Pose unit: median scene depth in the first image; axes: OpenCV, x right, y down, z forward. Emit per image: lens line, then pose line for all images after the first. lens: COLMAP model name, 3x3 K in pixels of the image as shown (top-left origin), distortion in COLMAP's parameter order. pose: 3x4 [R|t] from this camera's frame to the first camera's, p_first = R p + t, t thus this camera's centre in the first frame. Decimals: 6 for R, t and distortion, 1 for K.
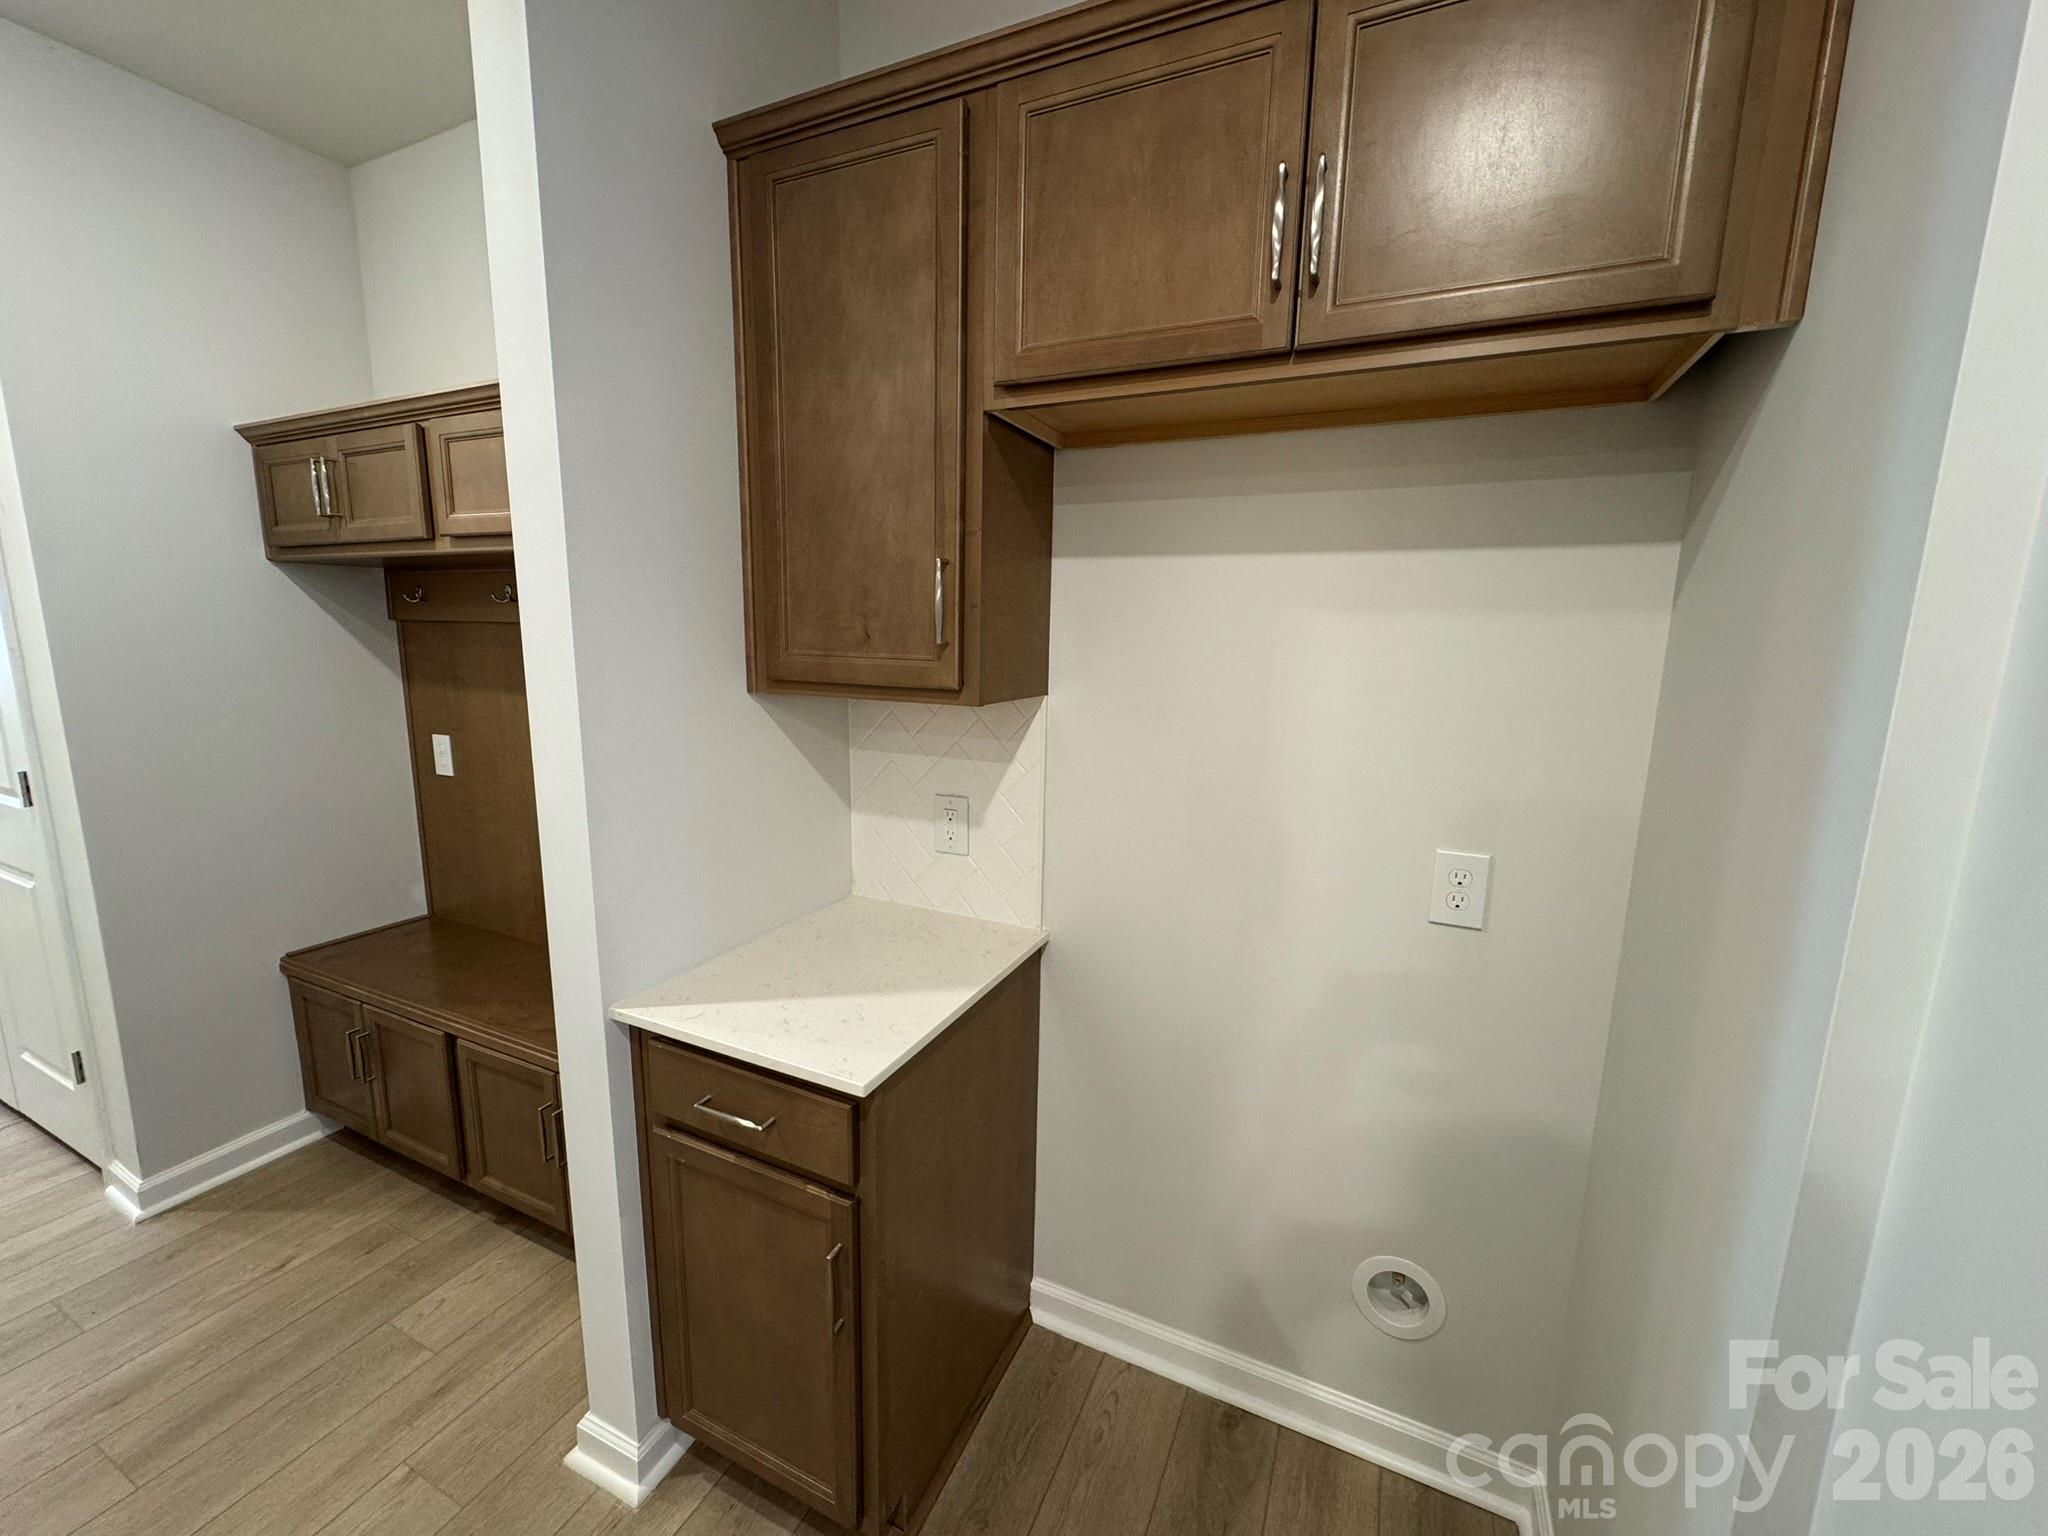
lens RADIAL K [[802.1, 0, 1016.7], [0, 802.1, 766.1], [0, 0, 1]] dist [-0.000081, 0.000217]
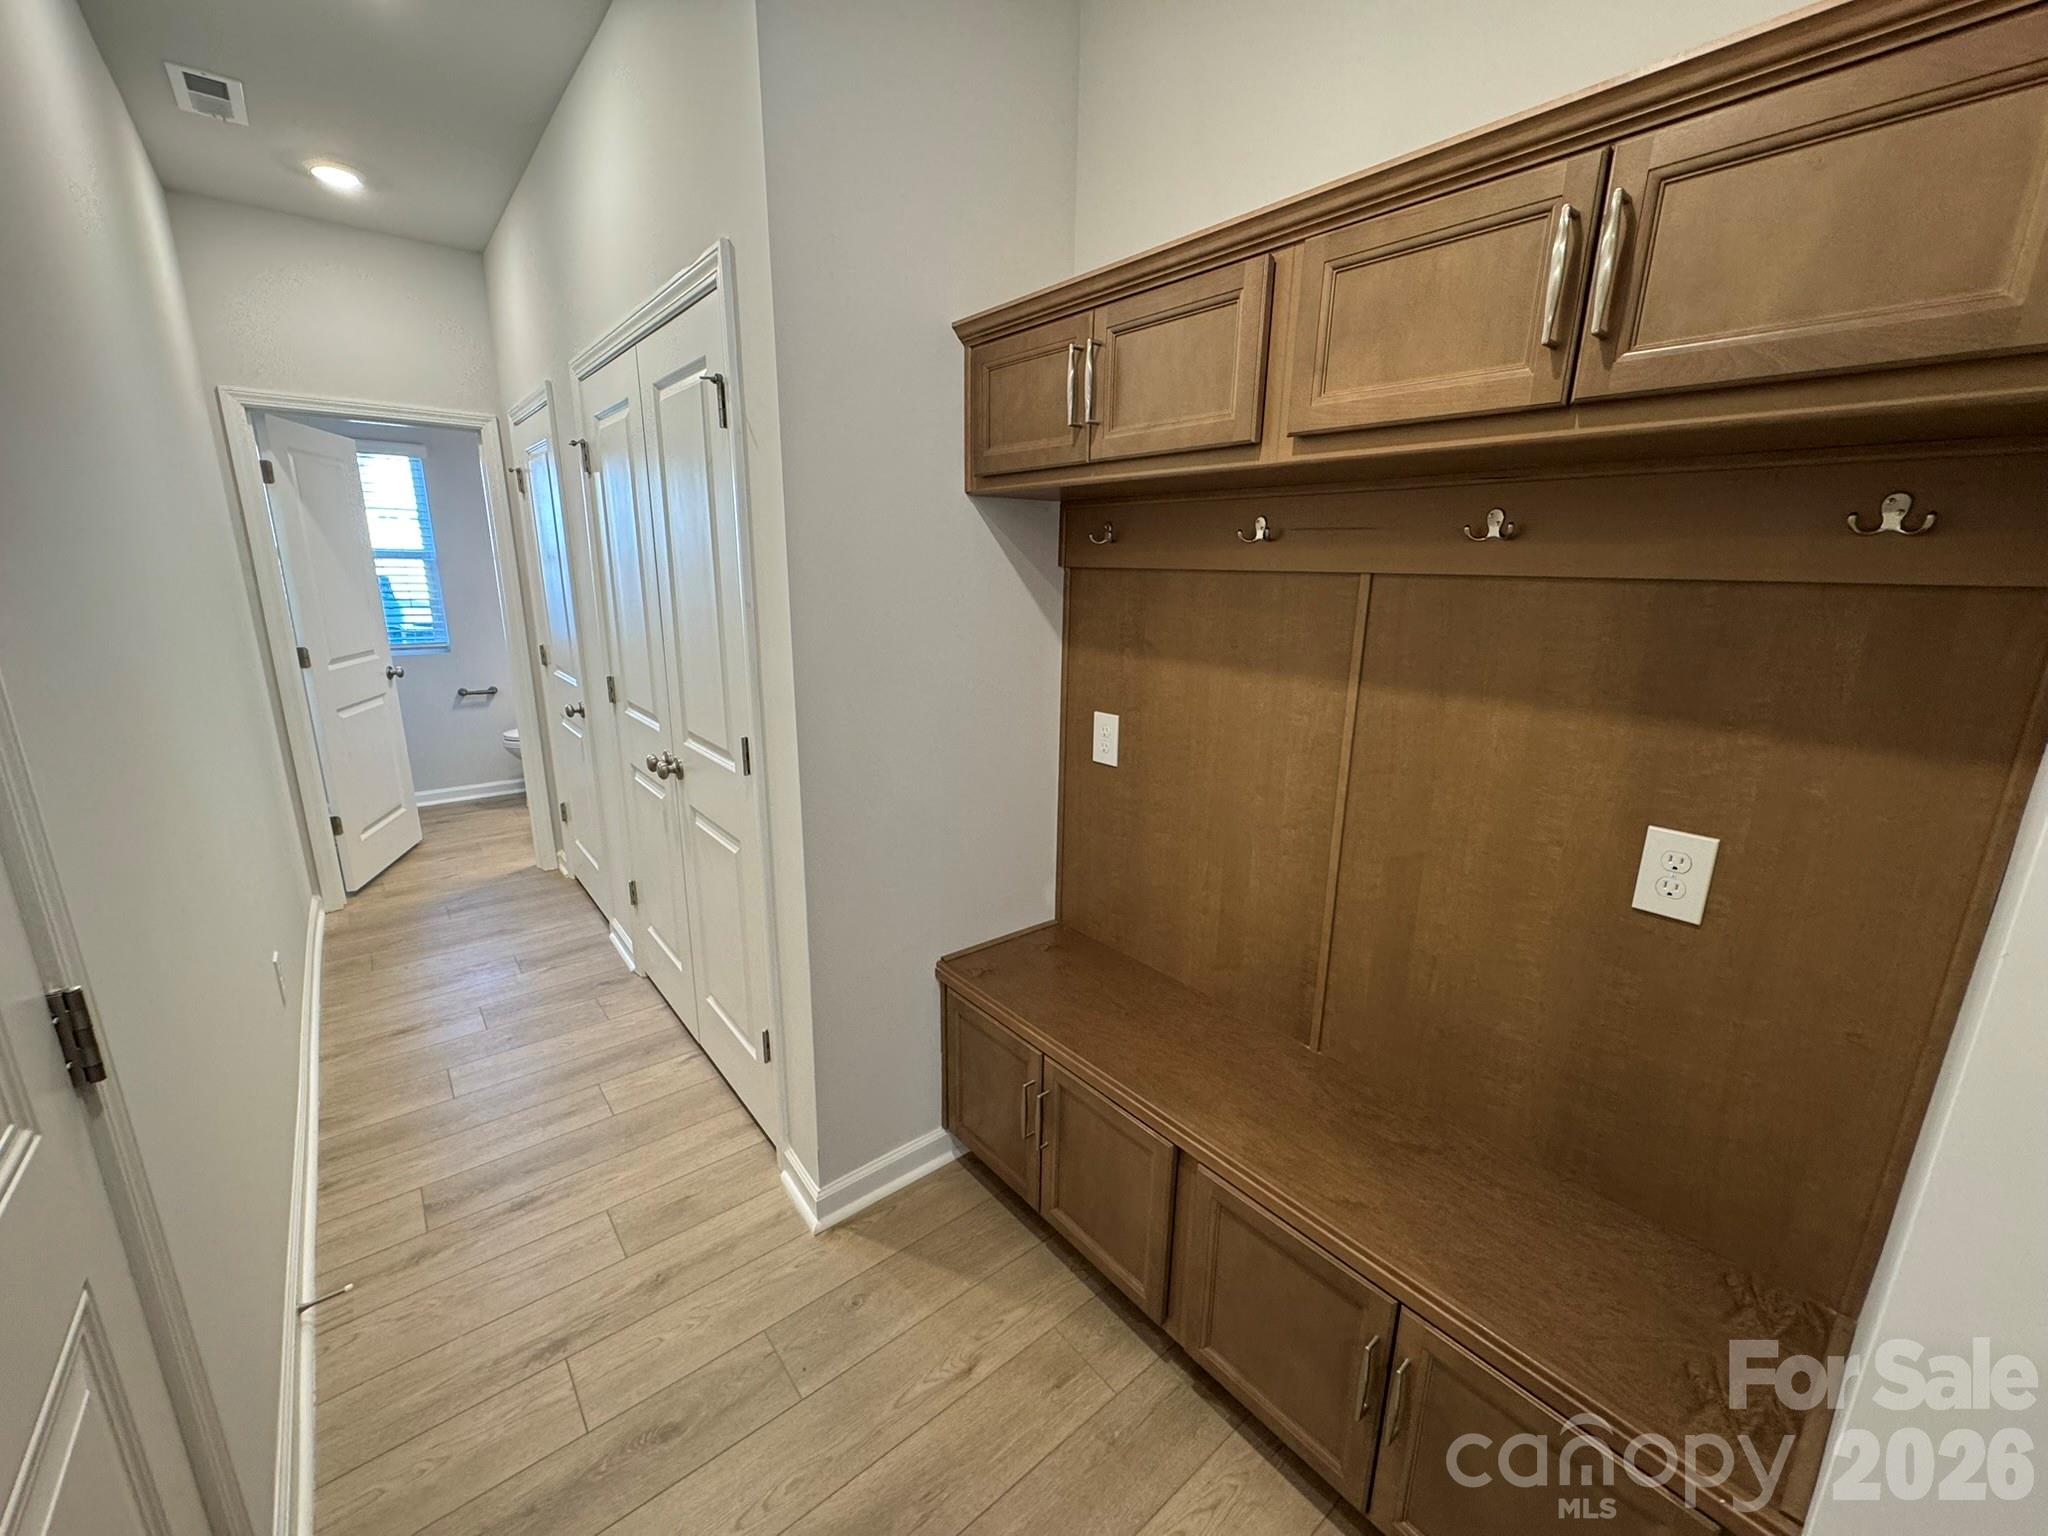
lens RADIAL K [[813.3, 0, 1023.2], [0, 813.3, 765.1], [0, 0, 1]] dist [-0.000272, 0.000281]
pose [[0.903967, 0.097957, -0.416231, -0.521703], [-0.068163, 0.993970, 0.085888, -0.059259], [0.422134, -0.049268, 0.905193, 0.270490]]
